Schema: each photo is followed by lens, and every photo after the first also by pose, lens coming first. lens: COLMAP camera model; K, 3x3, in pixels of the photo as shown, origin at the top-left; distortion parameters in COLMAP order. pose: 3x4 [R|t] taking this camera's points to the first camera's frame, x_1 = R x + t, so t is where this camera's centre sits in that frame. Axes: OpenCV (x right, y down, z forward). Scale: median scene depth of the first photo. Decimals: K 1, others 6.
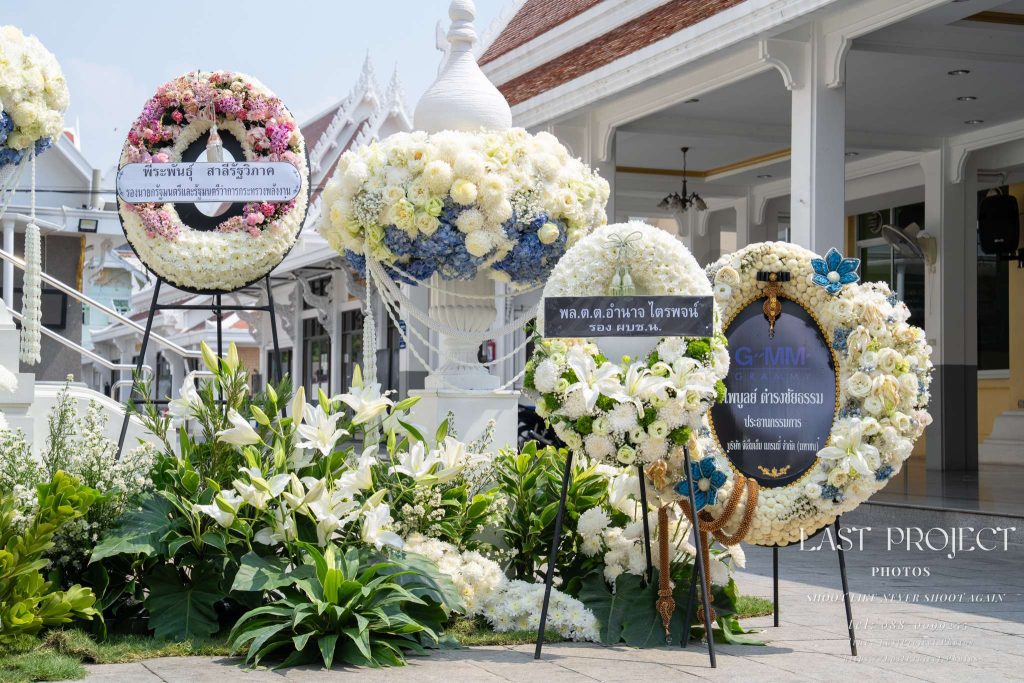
lens RADIAL K [[1867.3, 0, 510.6], [0, 1867.3, 384.6], [0, 0, 1]] dist [0.152655, -0.001733]
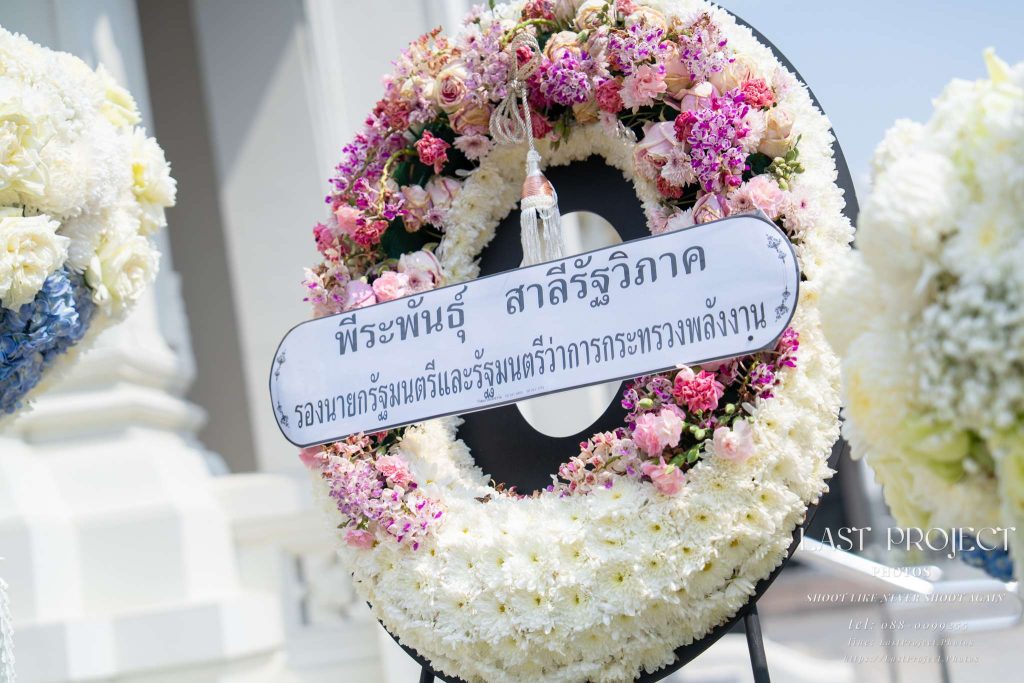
lens RADIAL K [[1867.3, 0, 510.6], [0, 1867.3, 384.6], [0, 0, 1]] dist [0.152655, -0.001733]
pose [[0.866822, -0.169480, -0.468931, -0.021297], [0.151408, 0.985522, -0.076305, -0.082703], [0.475074, -0.004857, 0.879932, 0.788370]]
